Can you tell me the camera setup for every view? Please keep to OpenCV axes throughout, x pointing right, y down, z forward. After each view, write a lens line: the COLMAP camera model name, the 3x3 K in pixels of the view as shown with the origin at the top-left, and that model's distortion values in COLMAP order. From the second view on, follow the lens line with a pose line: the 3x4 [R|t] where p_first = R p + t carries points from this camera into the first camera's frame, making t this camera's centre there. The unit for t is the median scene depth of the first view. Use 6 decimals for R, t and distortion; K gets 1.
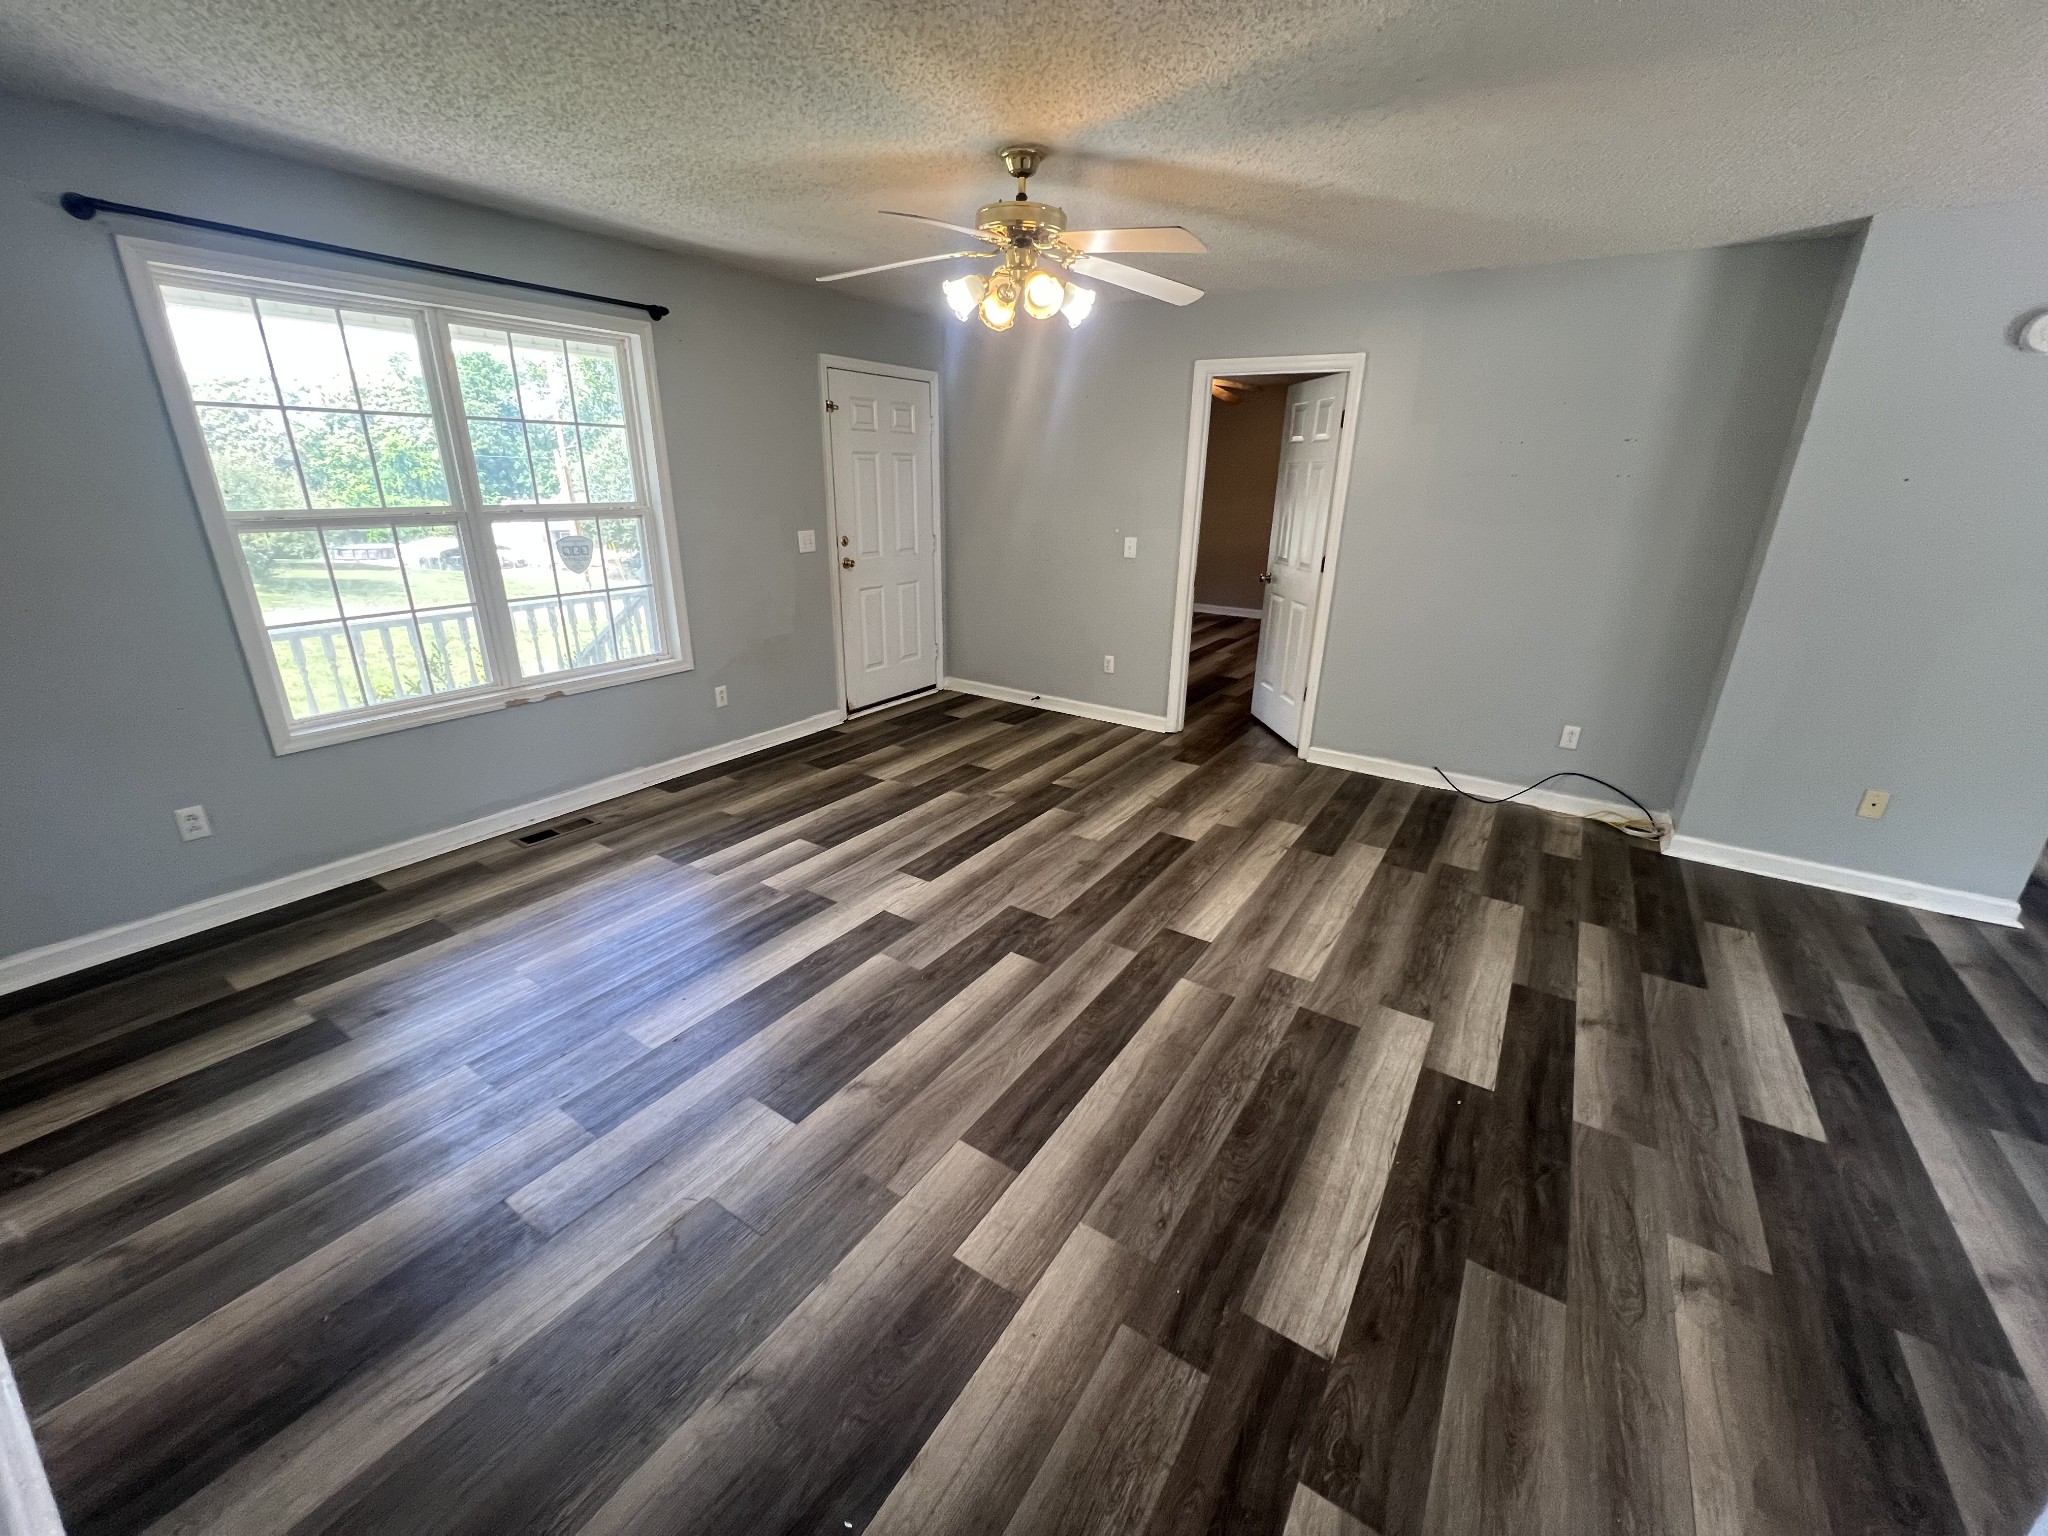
lens RADIAL K [[824.8, 0, 1021.4], [0, 824.8, 746.8], [0, 0, 1]] dist [0.001911, 0.000325]
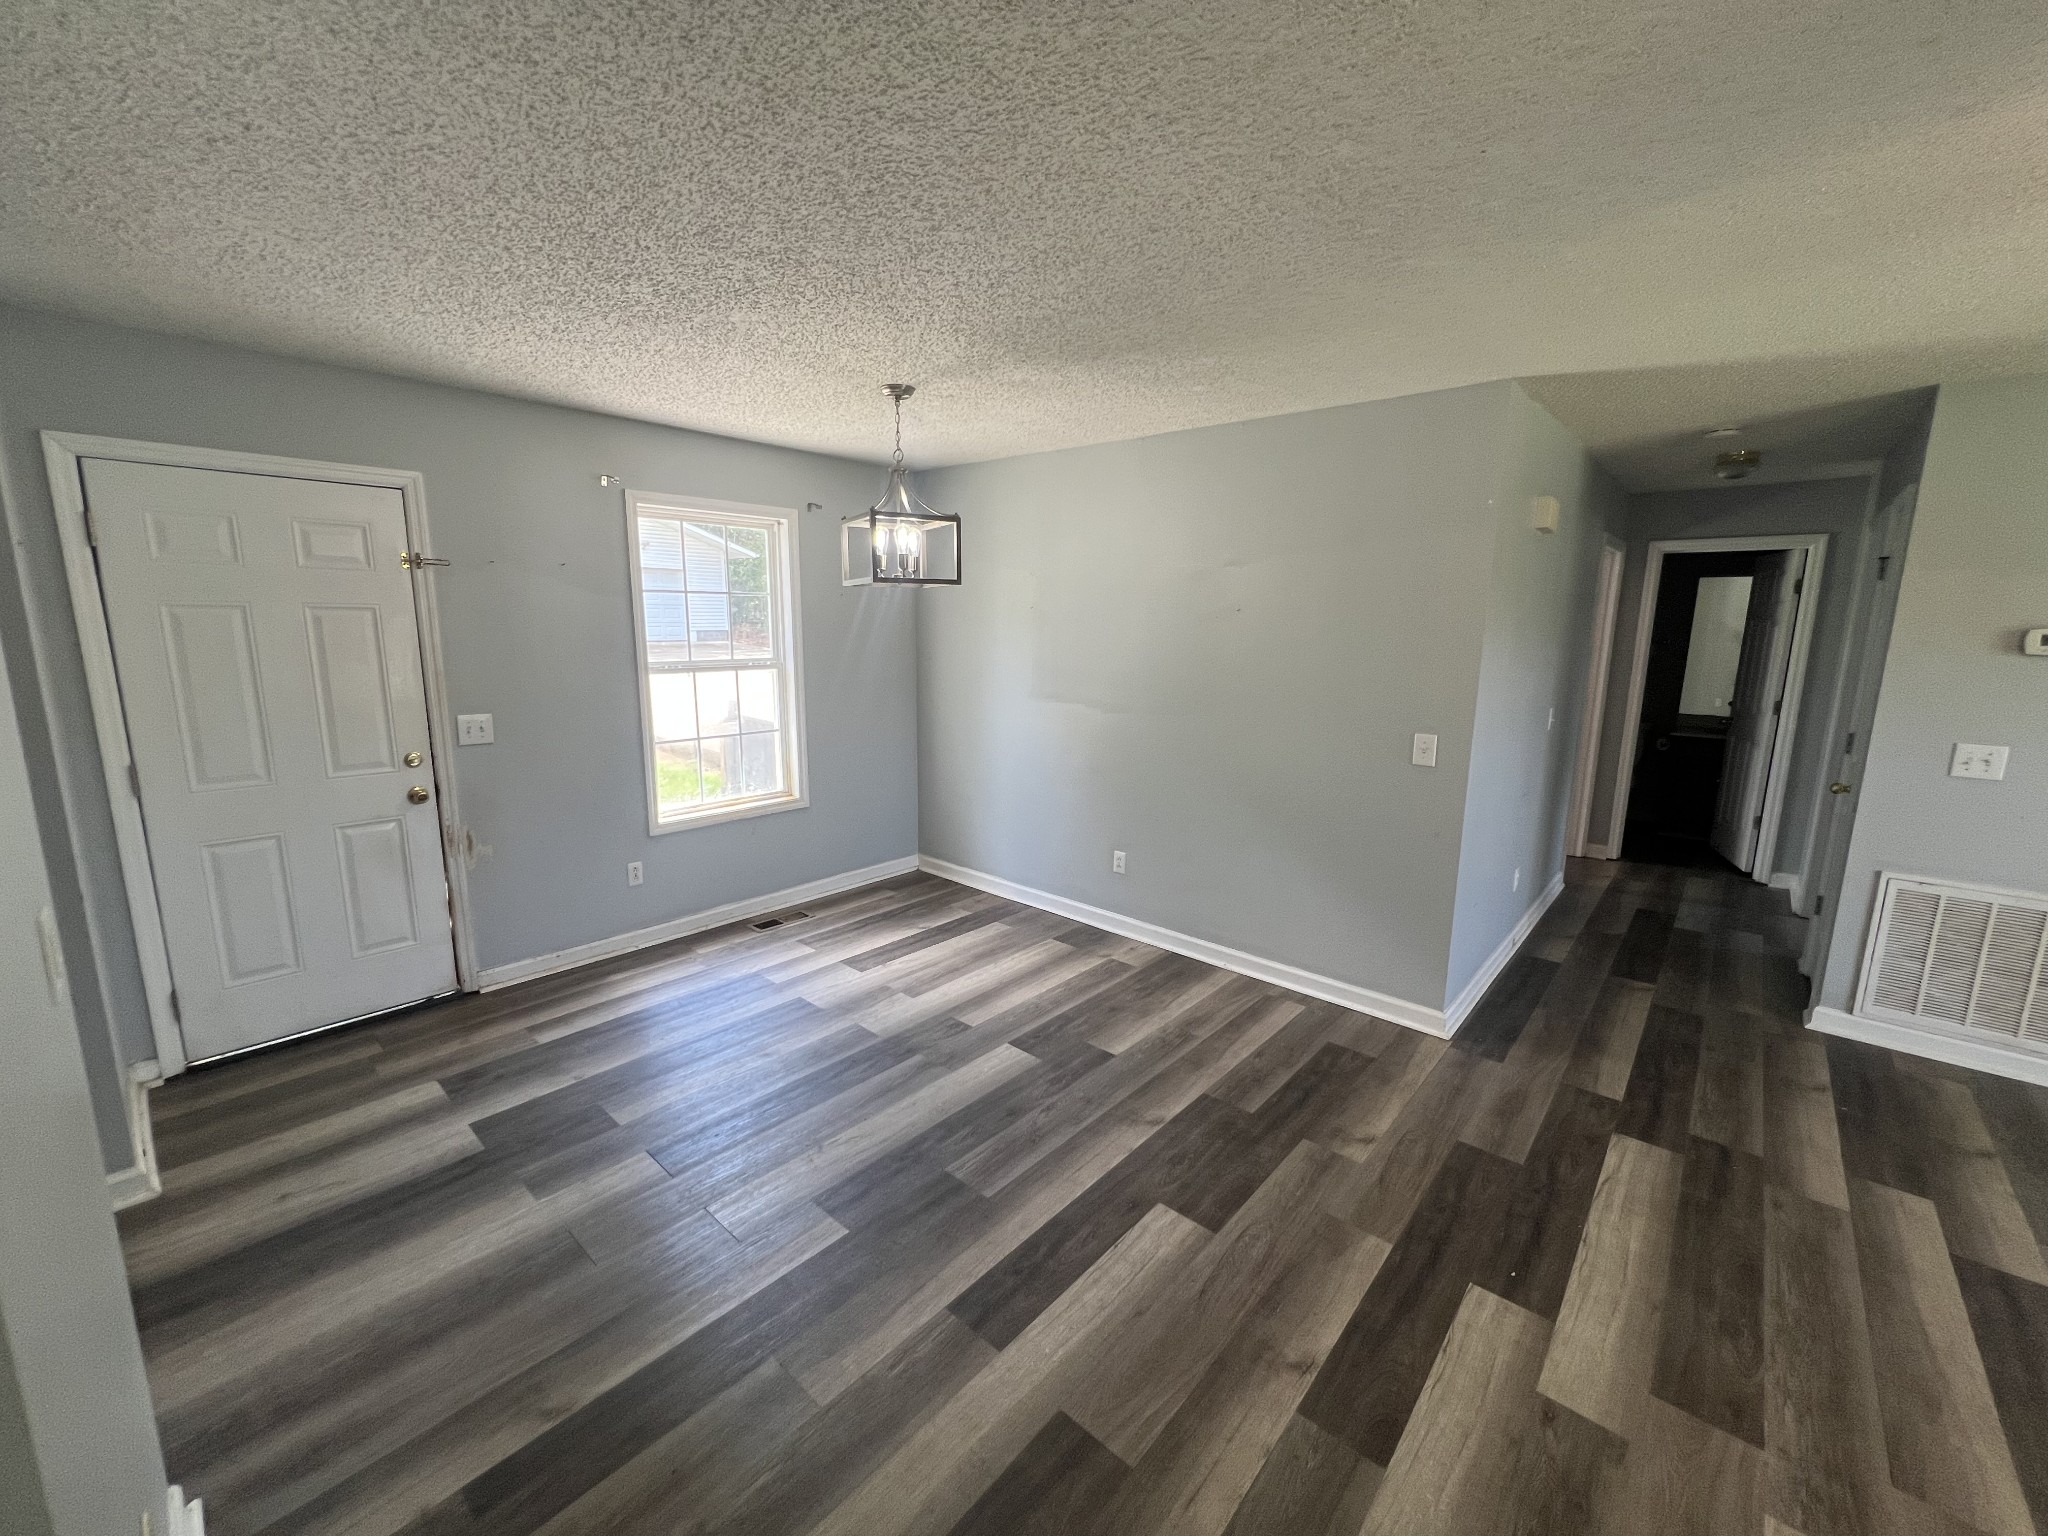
lens RADIAL K [[818.2, 0, 1022.7], [0, 818.2, 768.1], [0, 0, 1]] dist [-0.002368, 0.000272]
pose [[-0.989249, -0.057051, 0.134655, 0.724954], [0.015103, 0.875987, 0.482098, -0.388101], [-0.145460, 0.478949, -0.865708, 1.178633]]
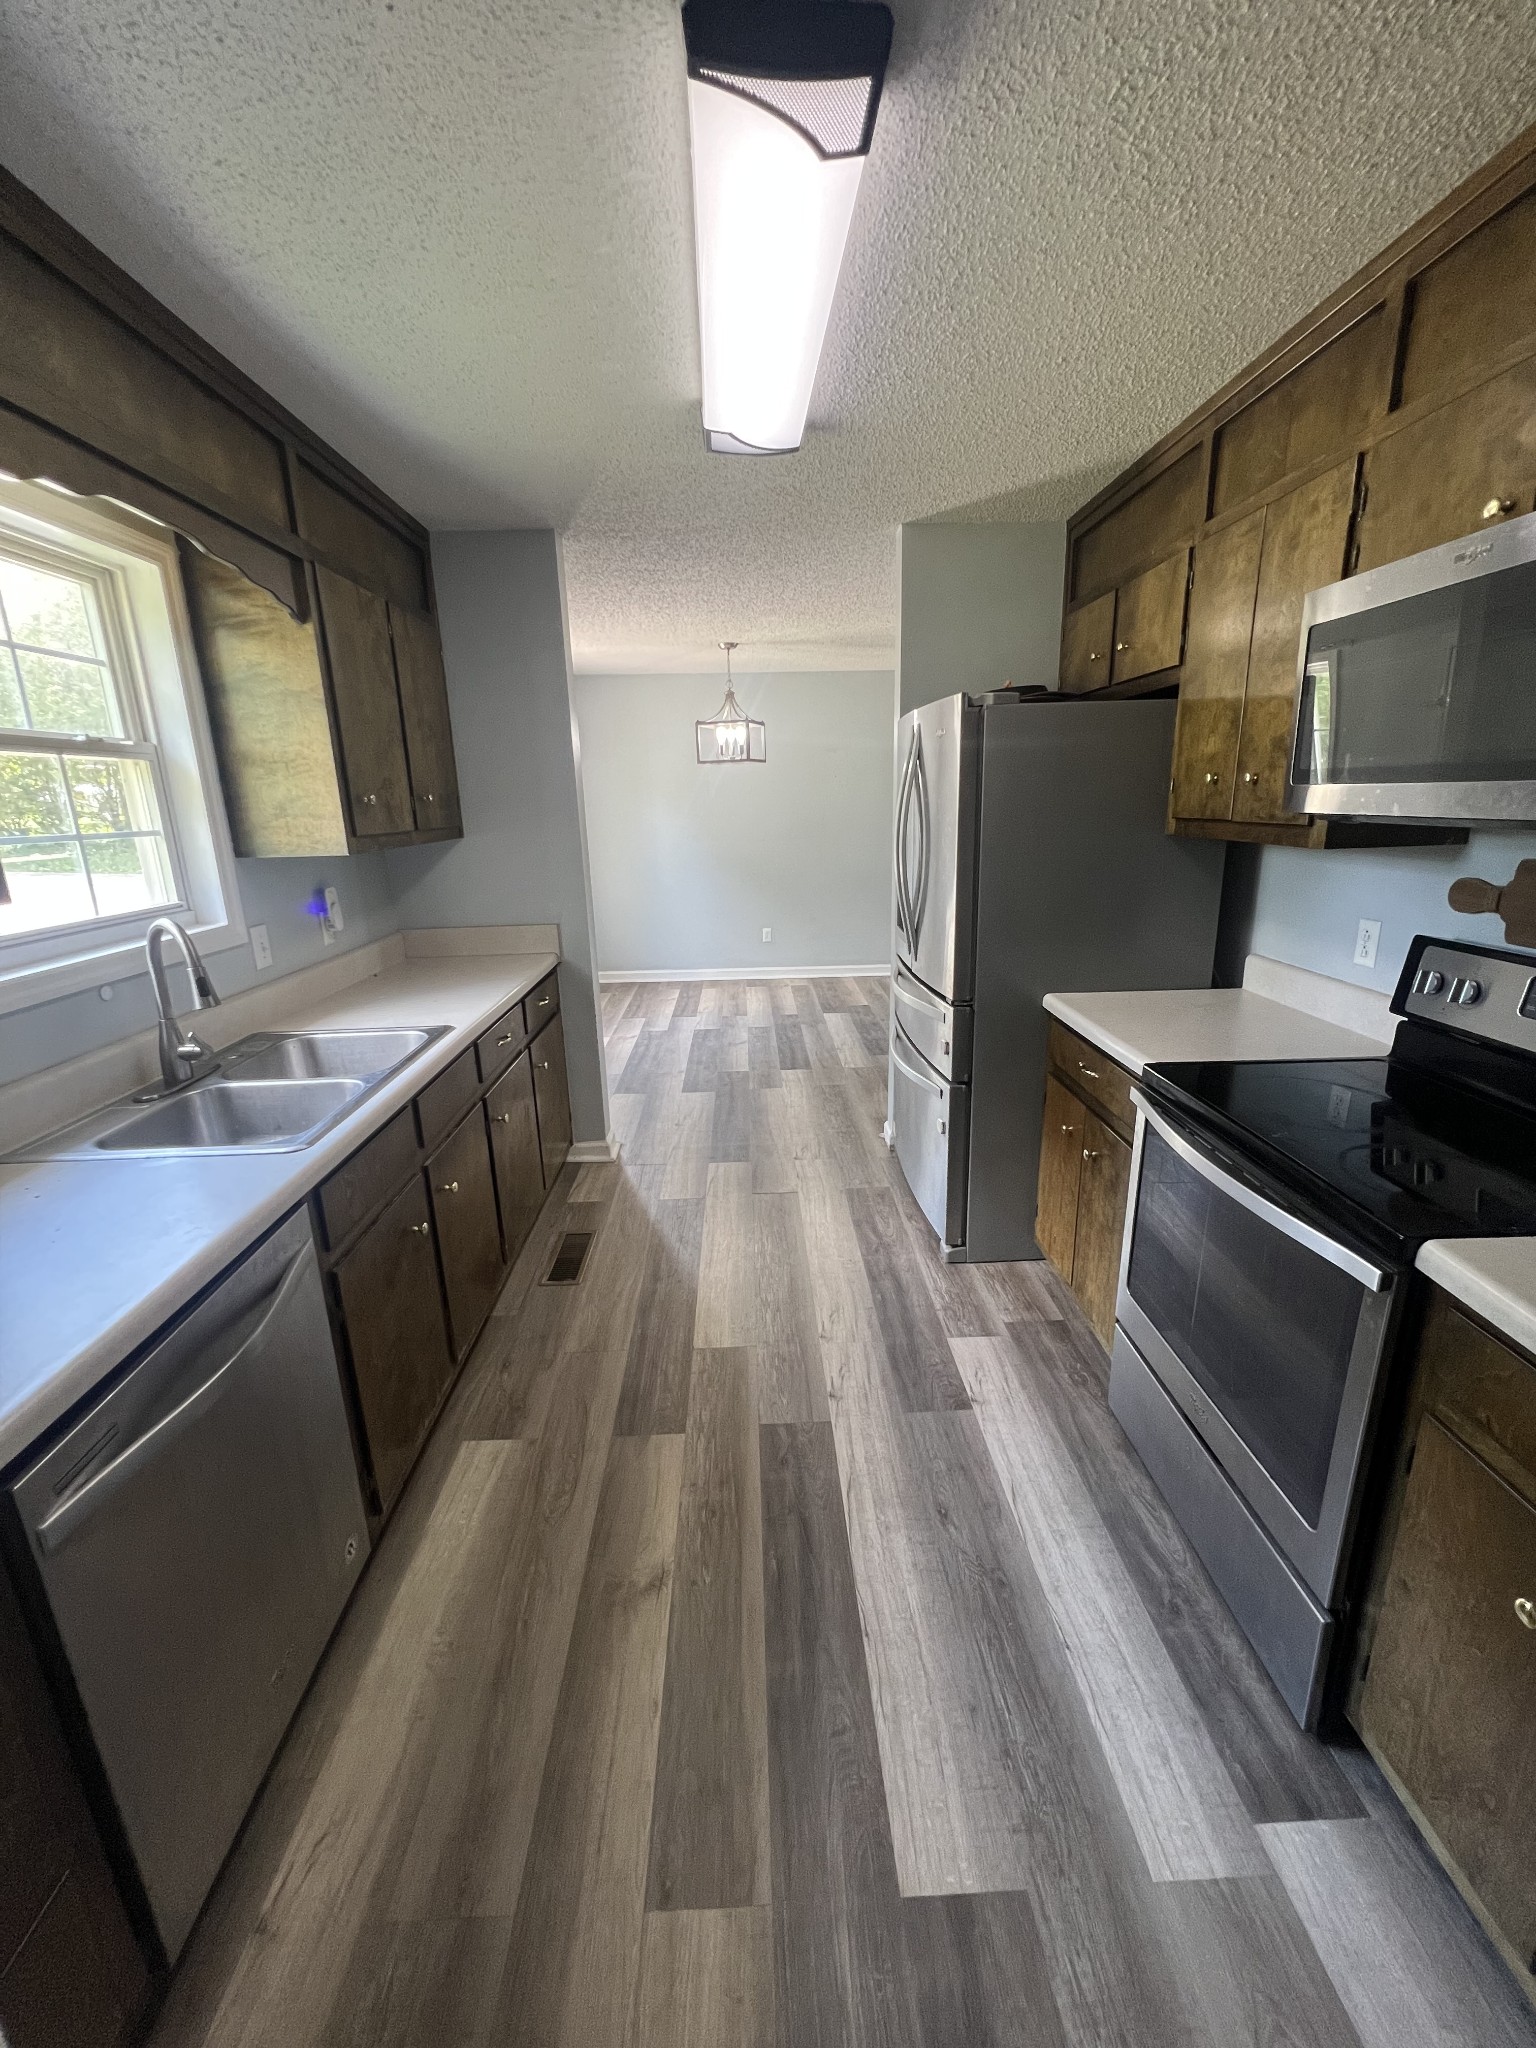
lens RADIAL K [[824.8, 0, 768.0], [0, 824.8, 1024.0], [0, 0, 1]] dist [0.001911, 0.000325]
pose [[-0.817265, 0.158791, -0.553953, 2.057098], [-0.171551, 0.850661, 0.496938, -0.504250], [0.550135, 0.501161, -0.667974, 1.691172]]
